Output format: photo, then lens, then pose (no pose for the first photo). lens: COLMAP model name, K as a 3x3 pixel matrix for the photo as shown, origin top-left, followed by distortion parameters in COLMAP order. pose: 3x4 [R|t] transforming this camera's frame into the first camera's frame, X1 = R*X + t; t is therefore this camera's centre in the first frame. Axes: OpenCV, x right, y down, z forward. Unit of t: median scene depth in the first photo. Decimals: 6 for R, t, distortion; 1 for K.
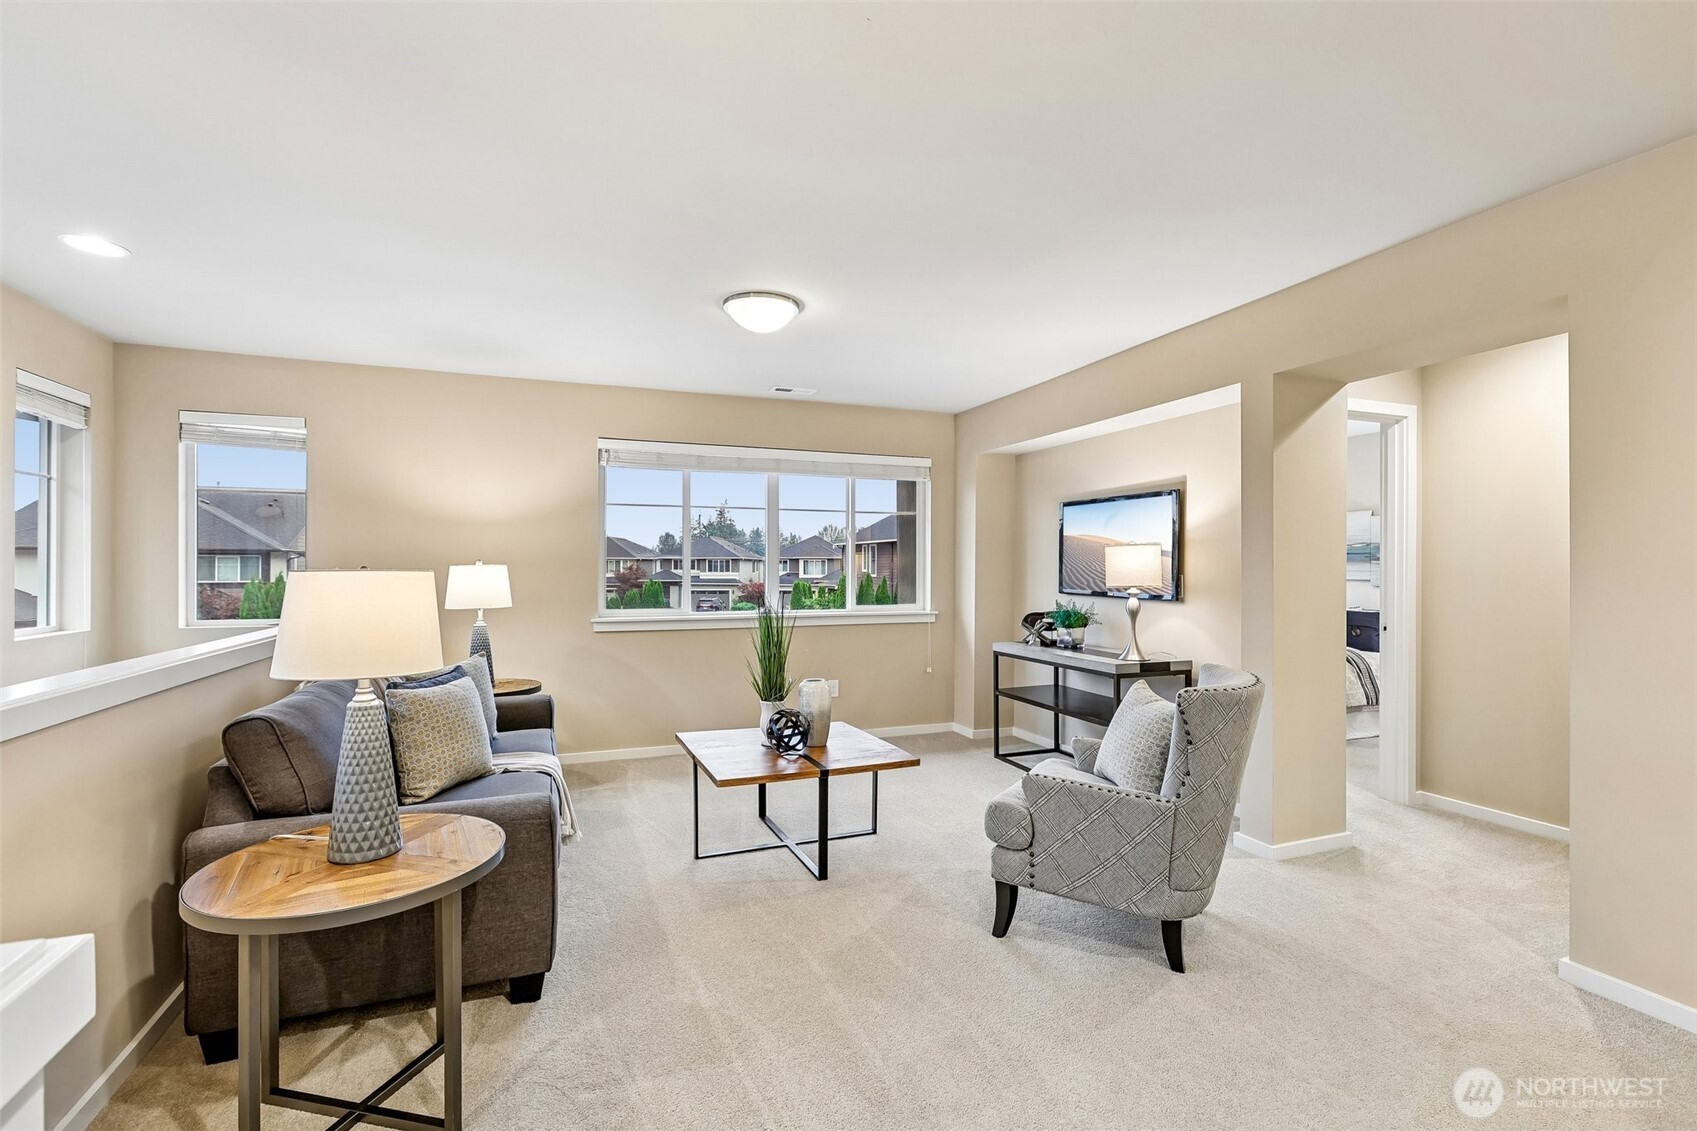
lens RADIAL K [[769.6, 0, 856.0], [0, 769.6, 570.4], [0, 0, 1]] dist [0.000929, 0.000533]
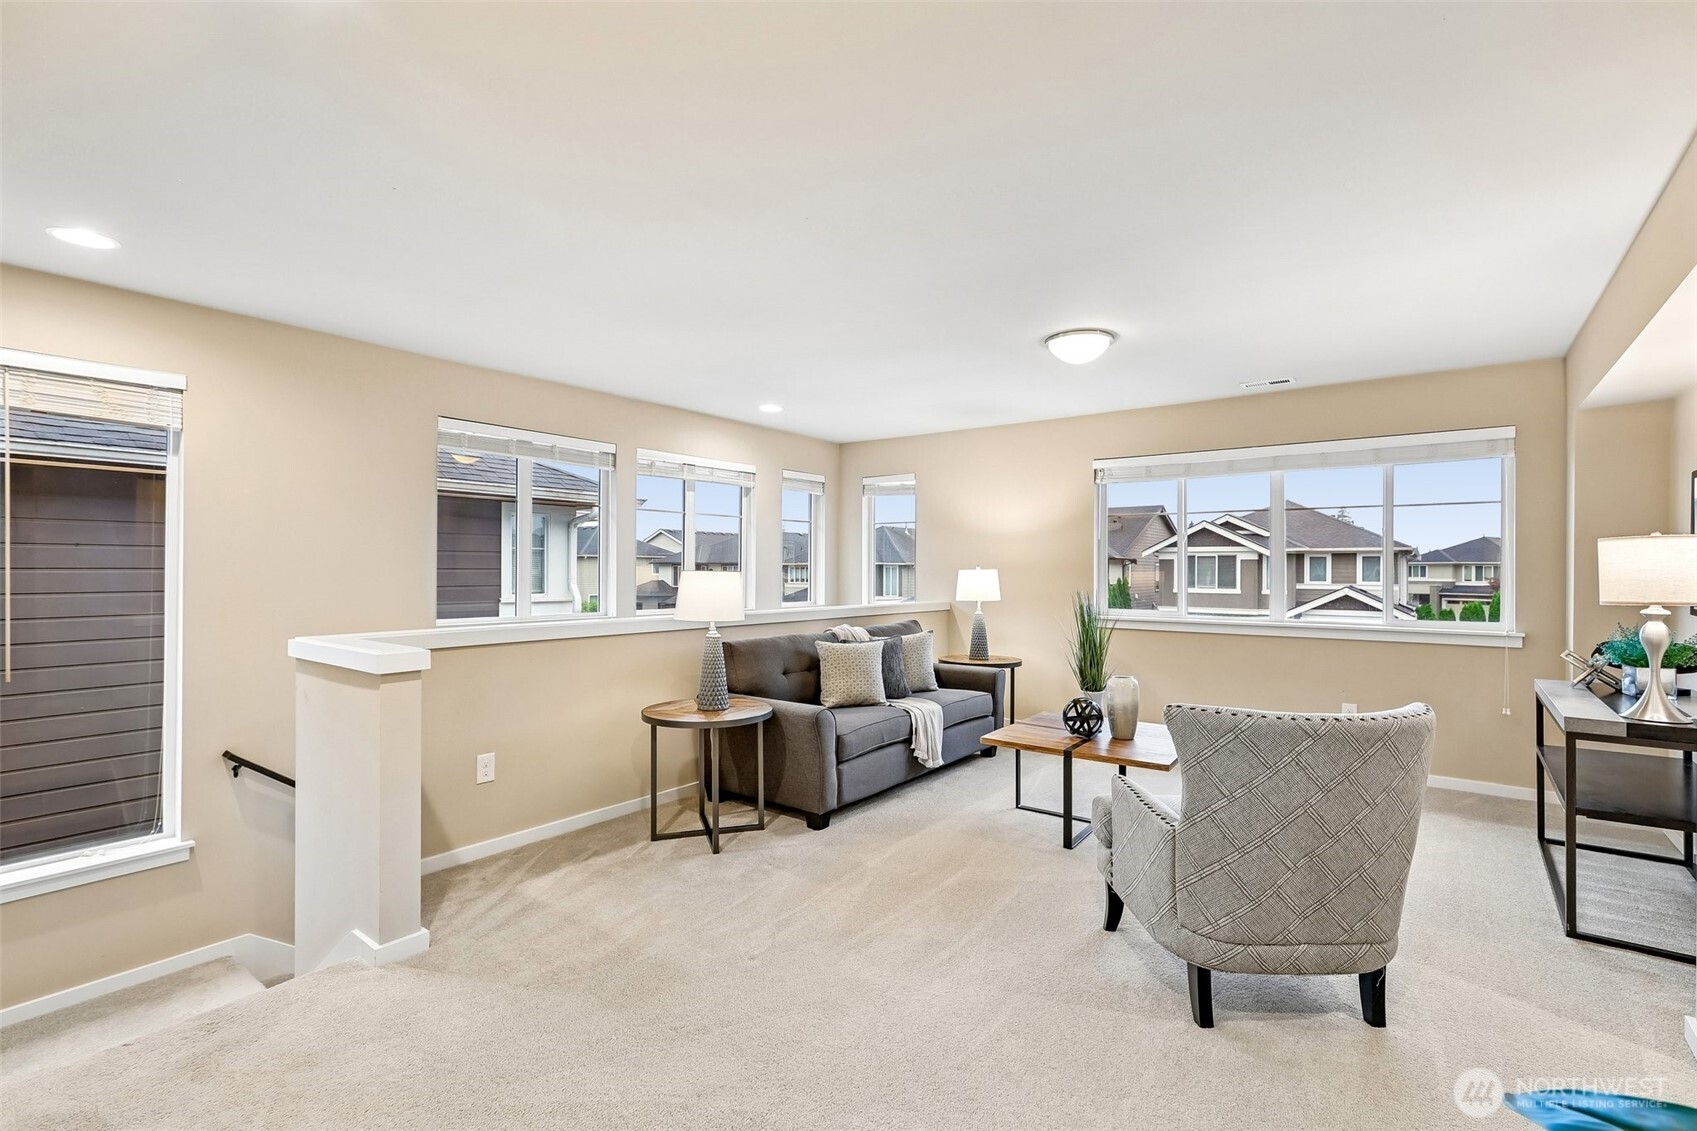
lens RADIAL K [[769.6, 0, 856.0], [0, 769.6, 570.4], [0, 0, 1]] dist [0.000929, 0.000533]
pose [[0.516463, 0.001951, -0.856307, 0.683253], [-0.008104, 0.999964, -0.002609, 0.000513], [0.856271, 0.008287, 0.516460, 0.135003]]
